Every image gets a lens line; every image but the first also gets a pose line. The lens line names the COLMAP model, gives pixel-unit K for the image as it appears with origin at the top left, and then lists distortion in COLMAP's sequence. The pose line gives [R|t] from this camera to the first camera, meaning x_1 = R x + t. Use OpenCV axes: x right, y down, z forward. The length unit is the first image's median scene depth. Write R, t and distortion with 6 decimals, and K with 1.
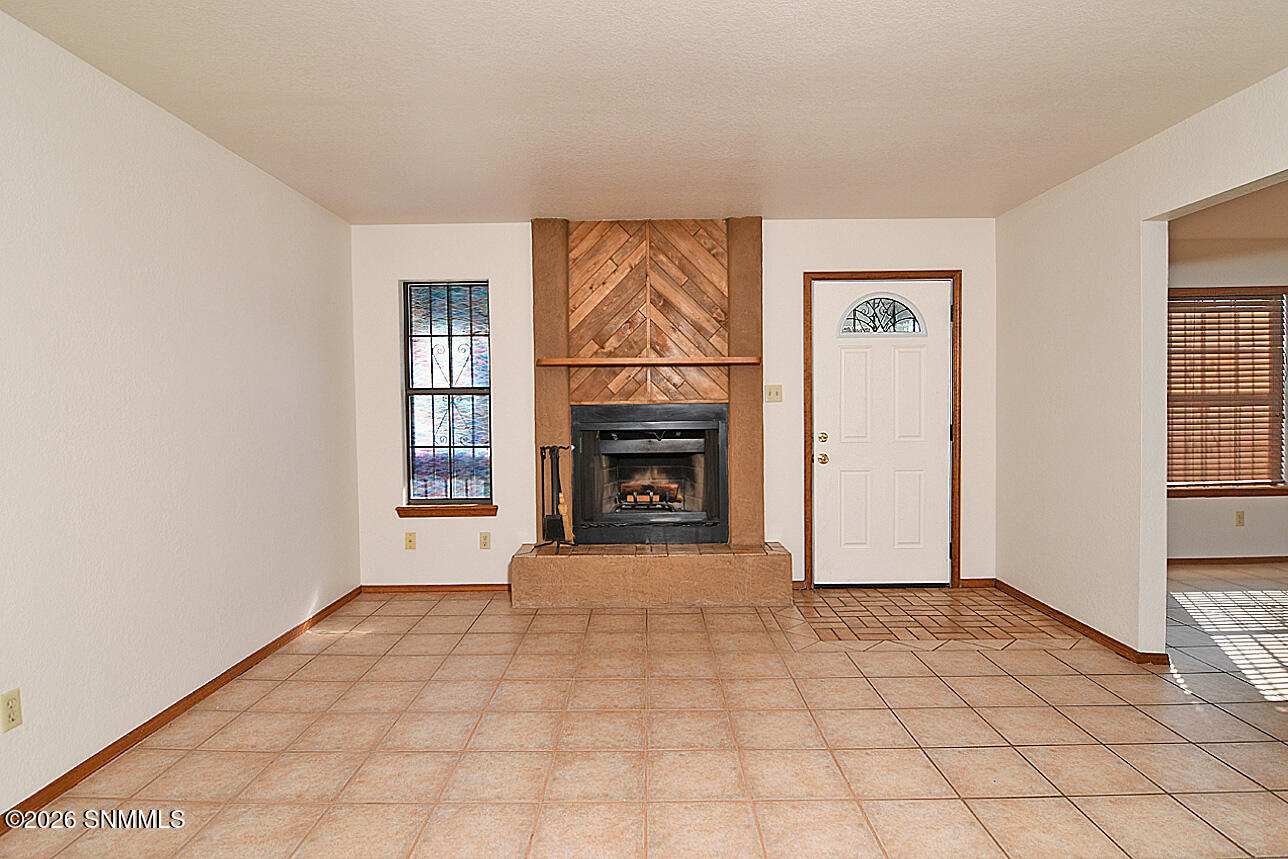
lens RADIAL K [[713.0, 0, 645.1], [0, 713.0, 427.8], [0, 0, 1]] dist [-0.026469, -0.001566]
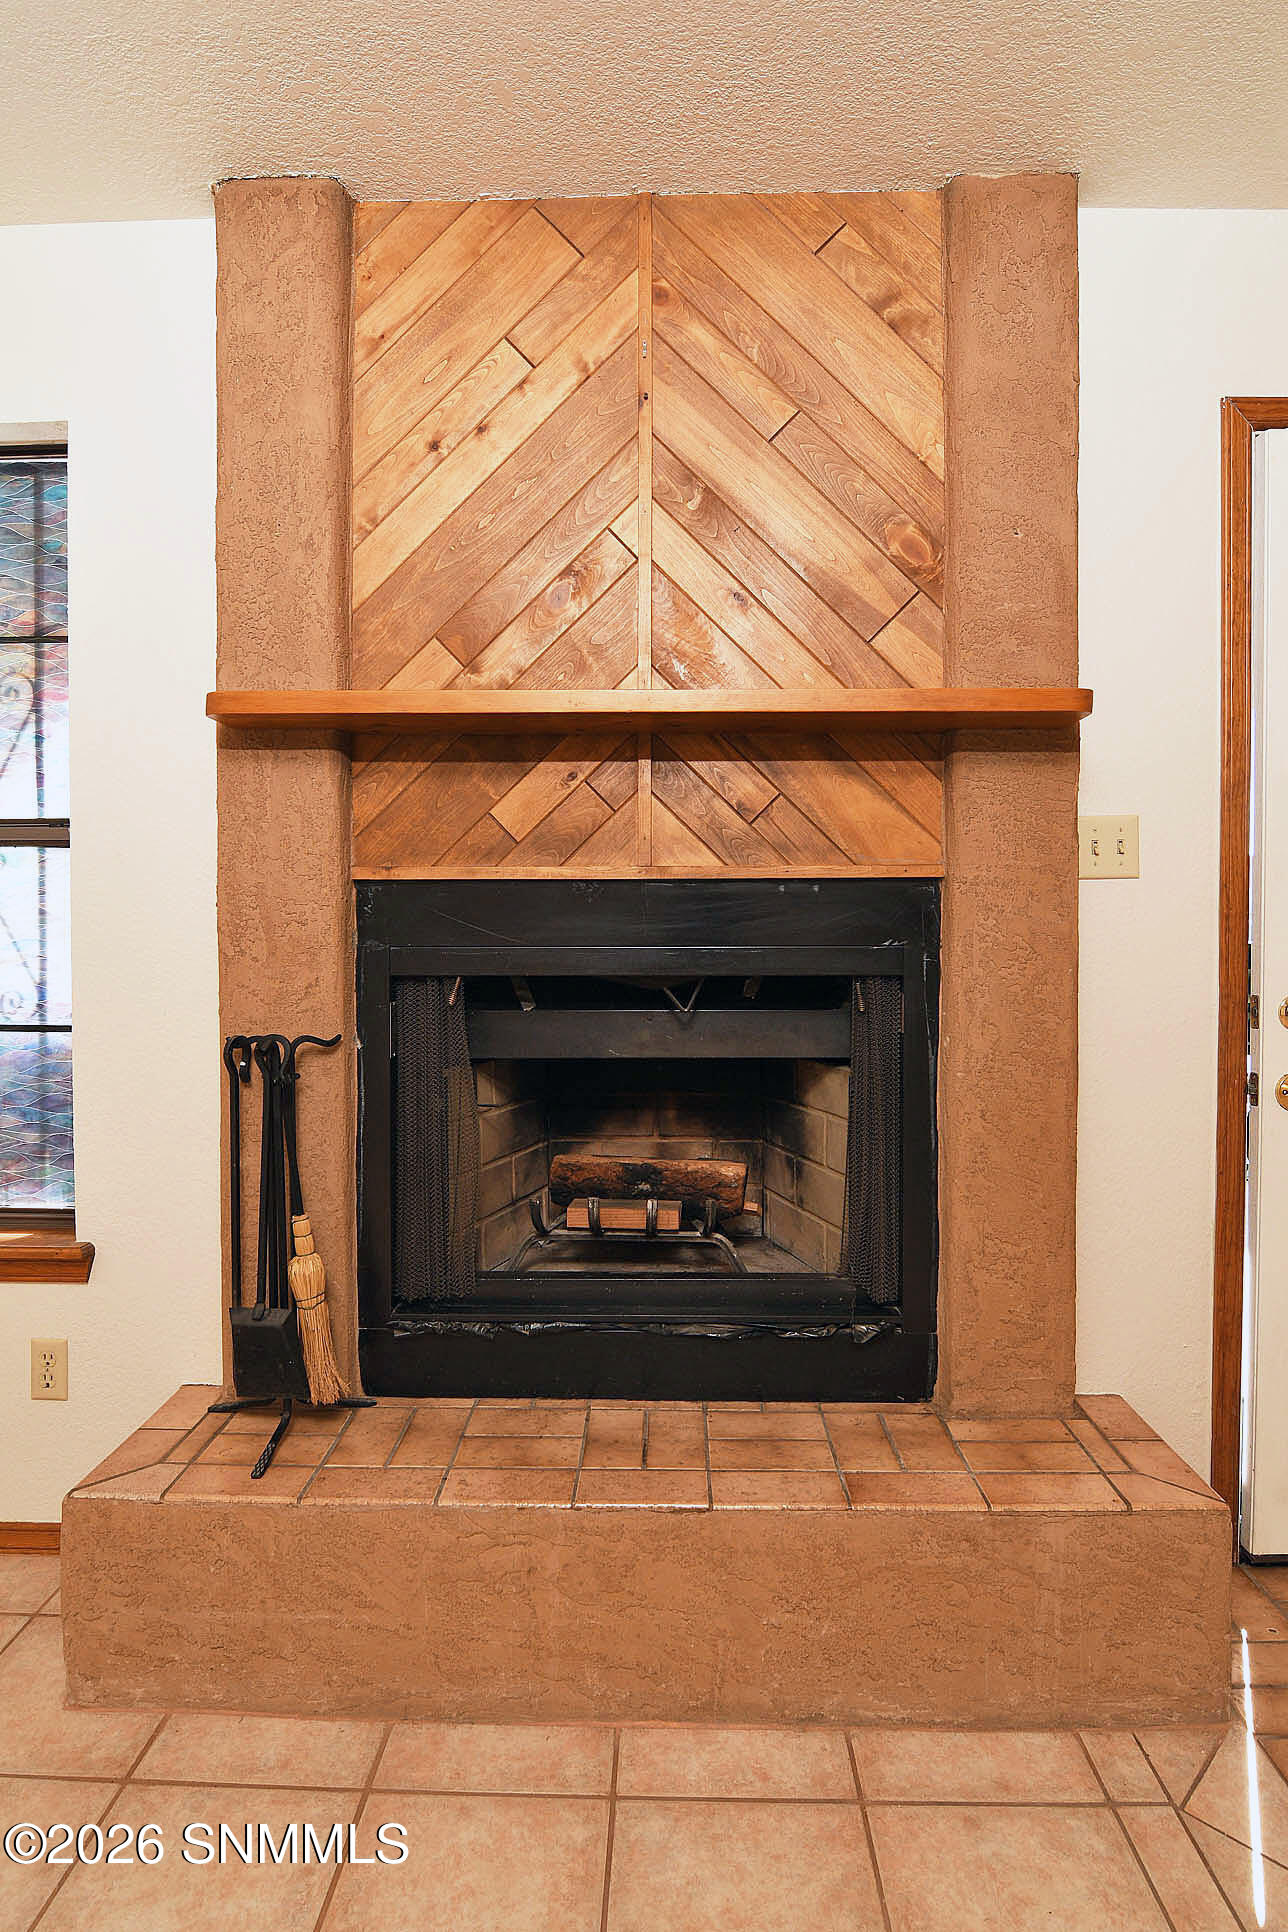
lens RADIAL K [[1069.5, 0, 643.1], [0, 1069.5, 948.6], [0, 0, 1]] dist [-0.026469, -0.001566]
pose [[0.999594, 0.010978, -0.026277, 0.015805], [-0.011239, 0.999889, -0.009804, -0.003605], [0.026167, 0.010096, 0.999607, 0.602127]]
